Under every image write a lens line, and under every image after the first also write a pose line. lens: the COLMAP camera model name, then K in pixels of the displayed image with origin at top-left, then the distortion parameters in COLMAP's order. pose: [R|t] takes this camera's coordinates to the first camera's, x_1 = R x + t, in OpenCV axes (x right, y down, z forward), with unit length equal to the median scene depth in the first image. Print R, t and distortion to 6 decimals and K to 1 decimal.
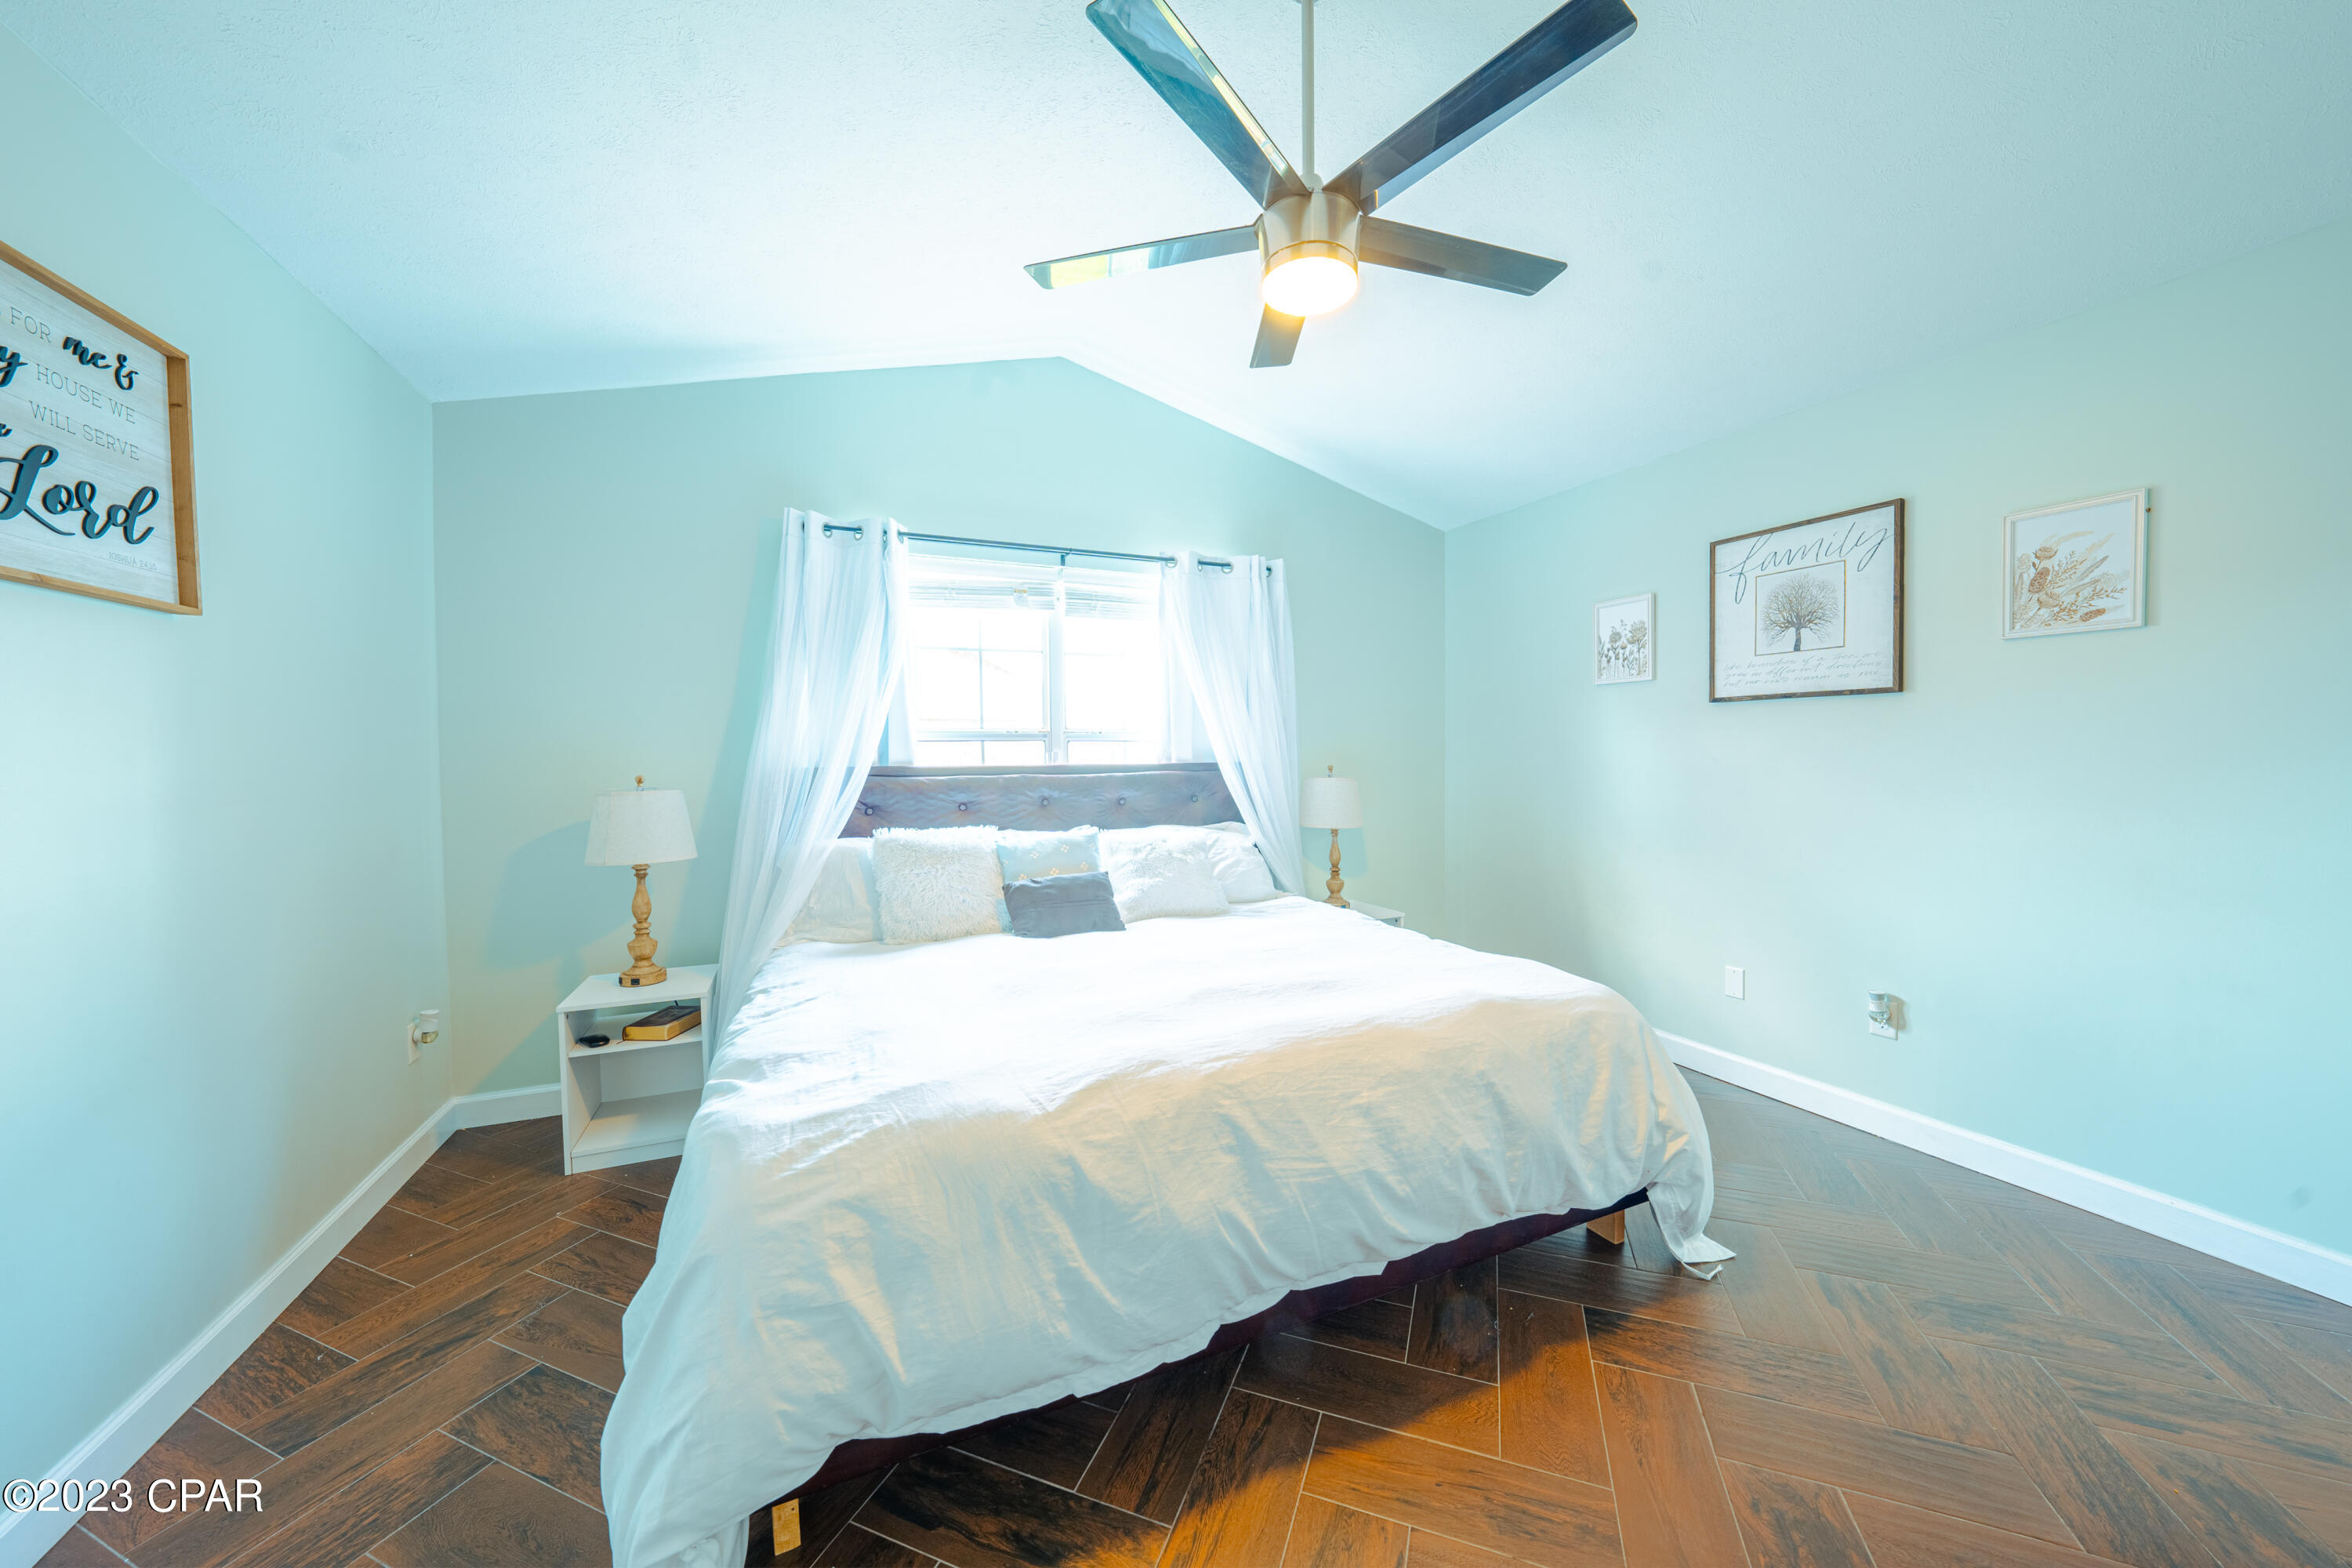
lens RADIAL K [[811.2, 0, 1181.6], [0, 811.2, 775.7], [0, 0, 1]] dist [-0.031822, 0.007332]
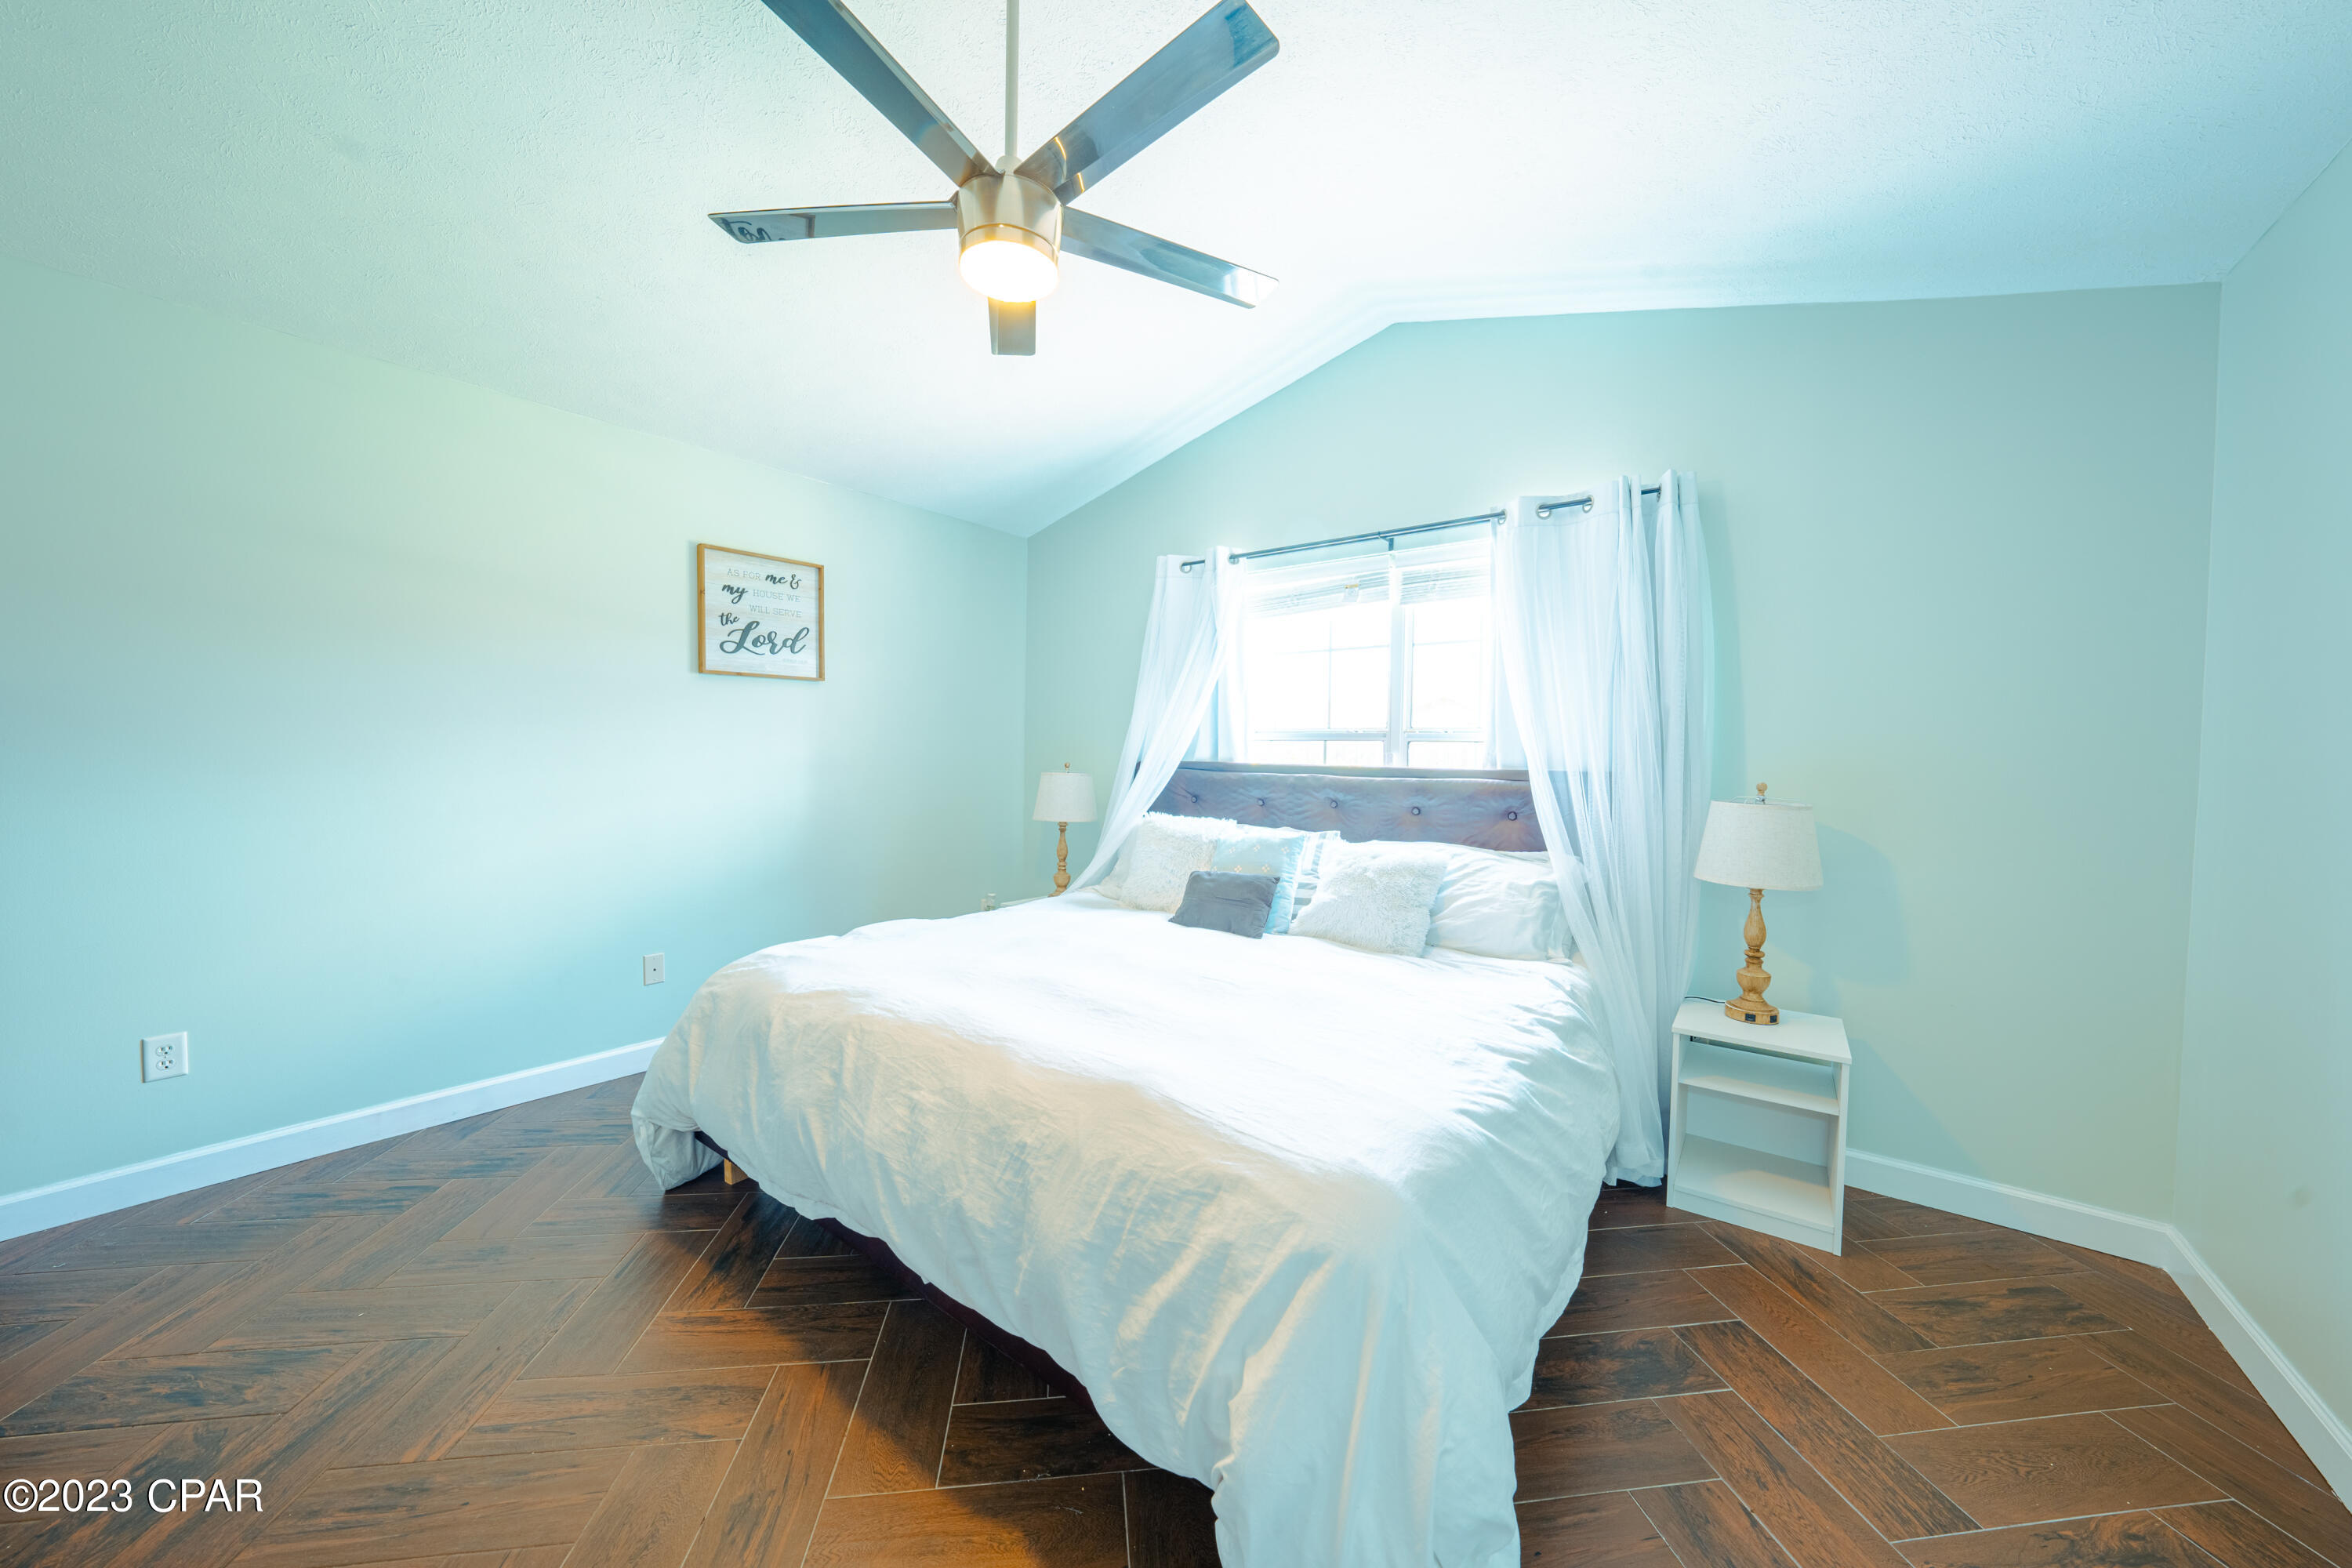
lens RADIAL K [[811.2, 0, 1181.6], [0, 811.2, 775.7], [0, 0, 1]] dist [-0.031822, 0.007332]
pose [[0.475083, 0.040698, -0.878999, 0.991901], [-0.044140, 0.998774, 0.022387, -0.024738], [0.878833, 0.028163, 0.476297, 0.641079]]
